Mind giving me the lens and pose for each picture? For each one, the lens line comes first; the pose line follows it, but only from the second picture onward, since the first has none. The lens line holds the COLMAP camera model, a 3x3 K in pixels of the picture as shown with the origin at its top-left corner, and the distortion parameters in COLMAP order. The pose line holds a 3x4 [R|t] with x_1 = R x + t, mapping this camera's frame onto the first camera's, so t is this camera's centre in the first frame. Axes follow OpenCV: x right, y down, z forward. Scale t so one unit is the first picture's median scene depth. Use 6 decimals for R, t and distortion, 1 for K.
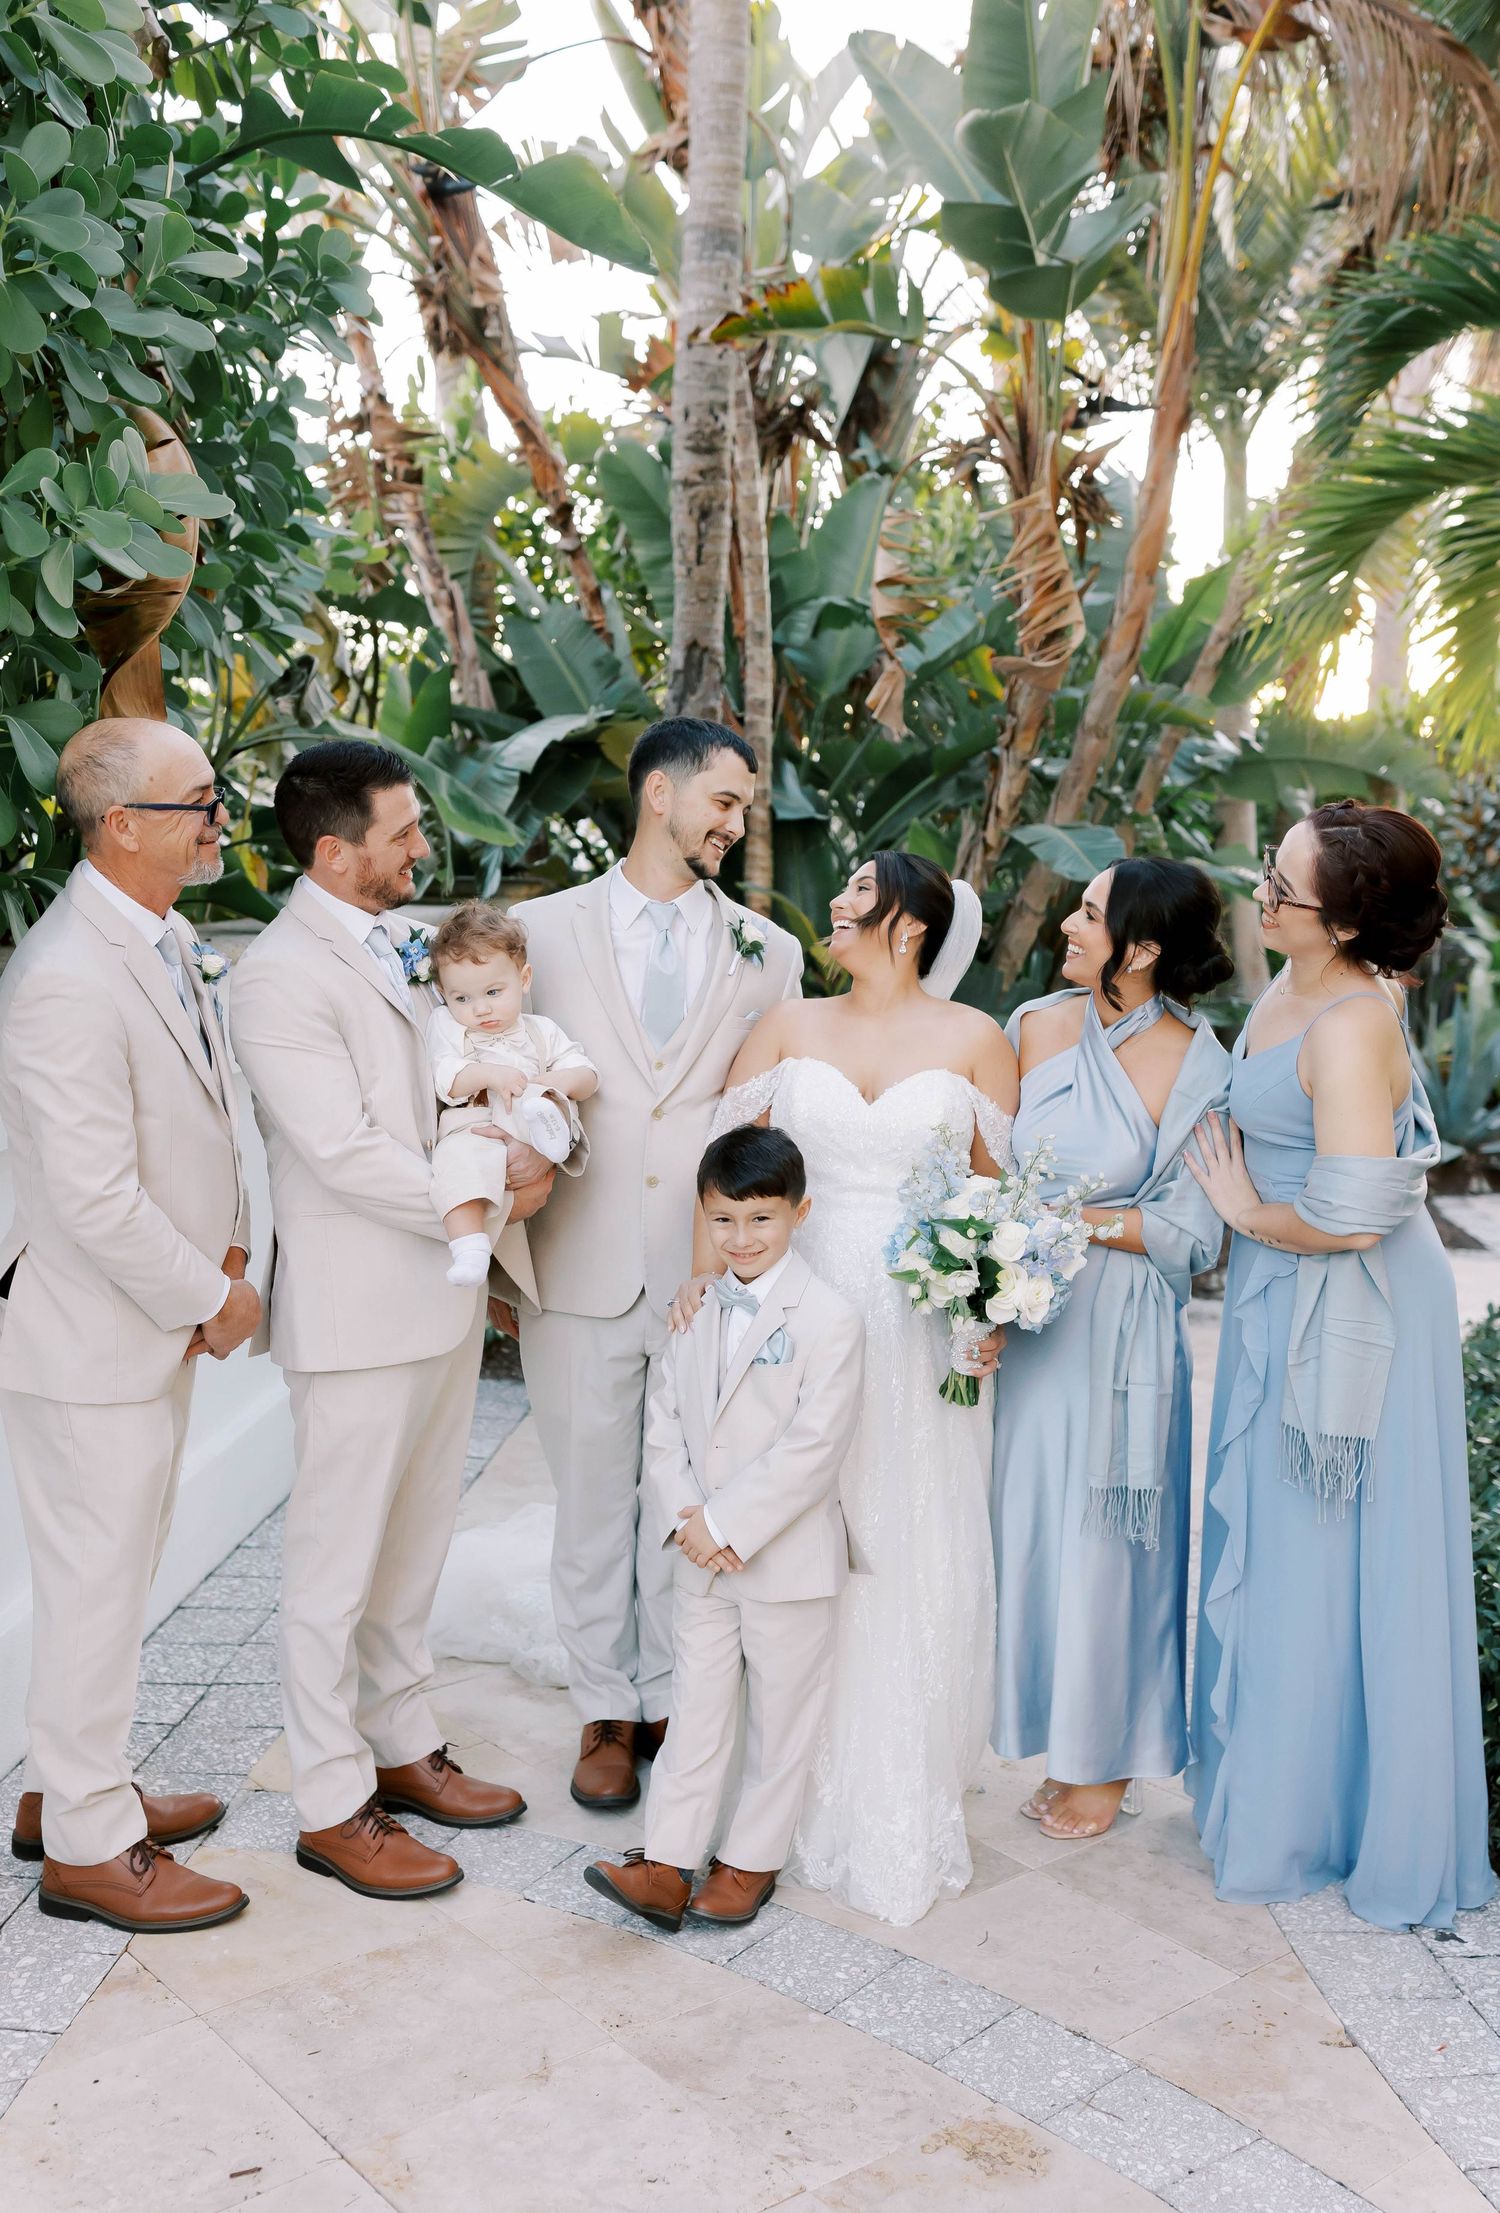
lens RADIAL K [[2583.9, 0, 750.1], [0, 2583.9, 1056.1], [0, 0, 1]] dist [0.119687, -0.041543]
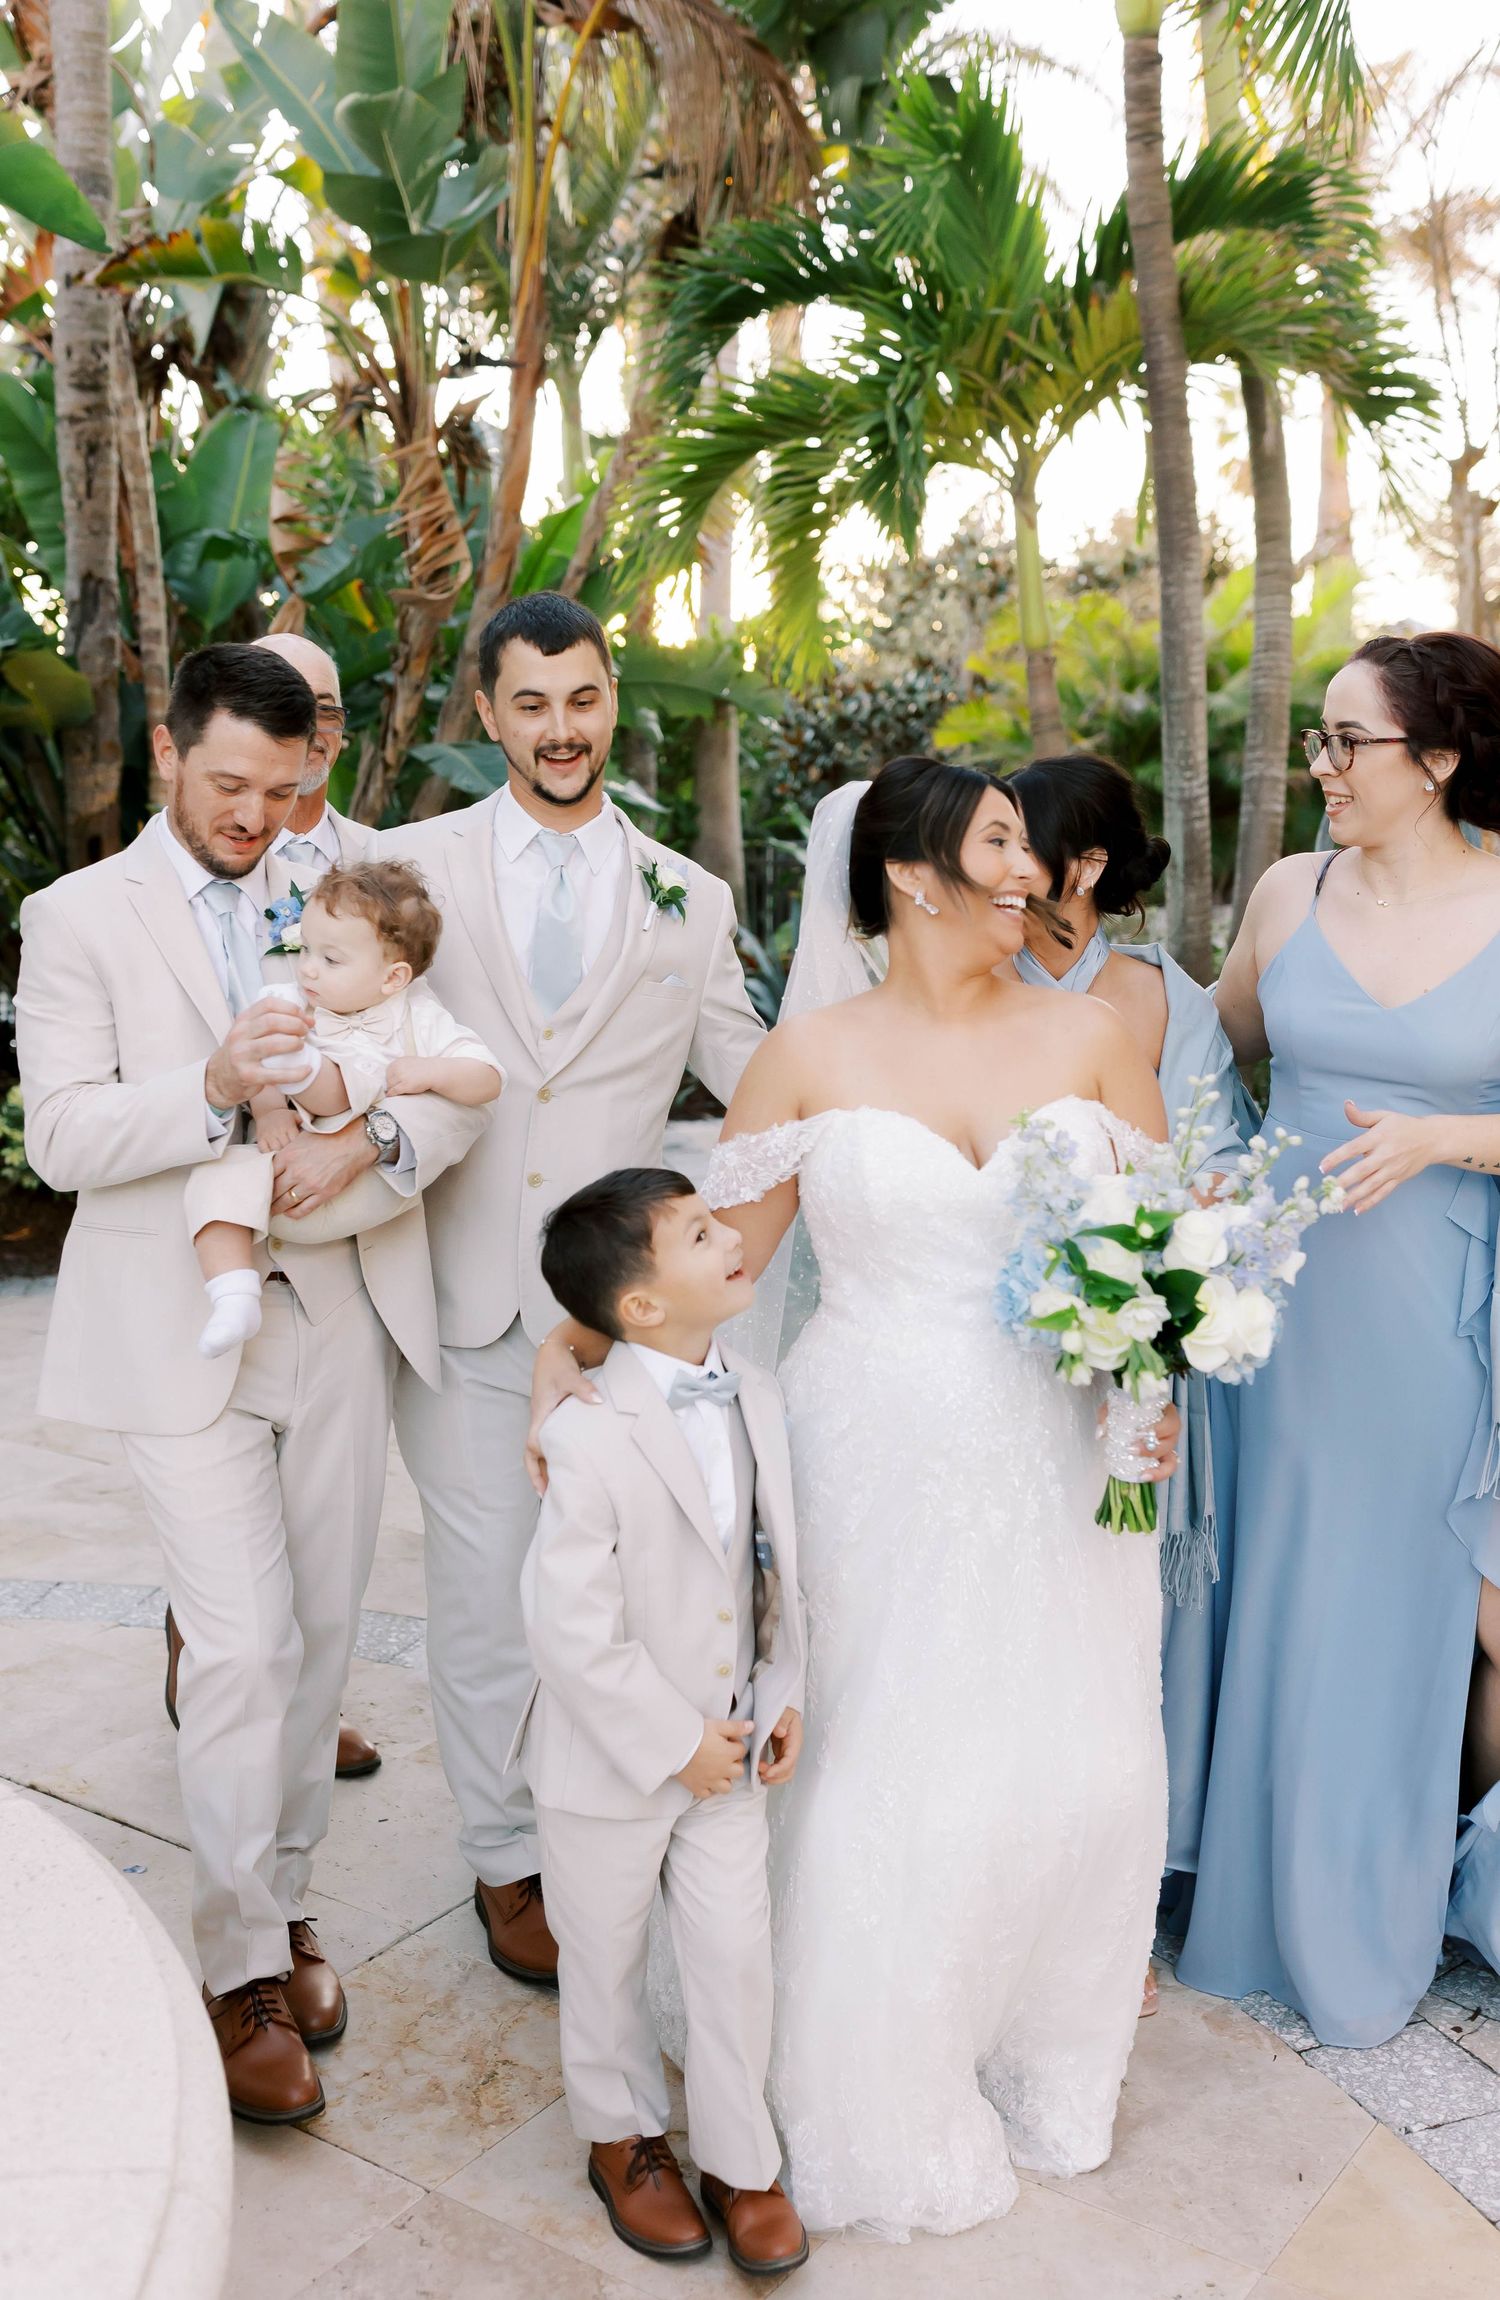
lens RADIAL K [[2571.6, 0, 750.0], [0, 2571.6, 1150.0], [0, 0, 1]] dist [0.123089, -0.026385]
pose [[0.967649, -0.060677, 0.244894, -0.035870], [0.045200, 0.996638, 0.068336, 0.013057], [-0.248217, -0.055056, 0.967139, -0.101556]]
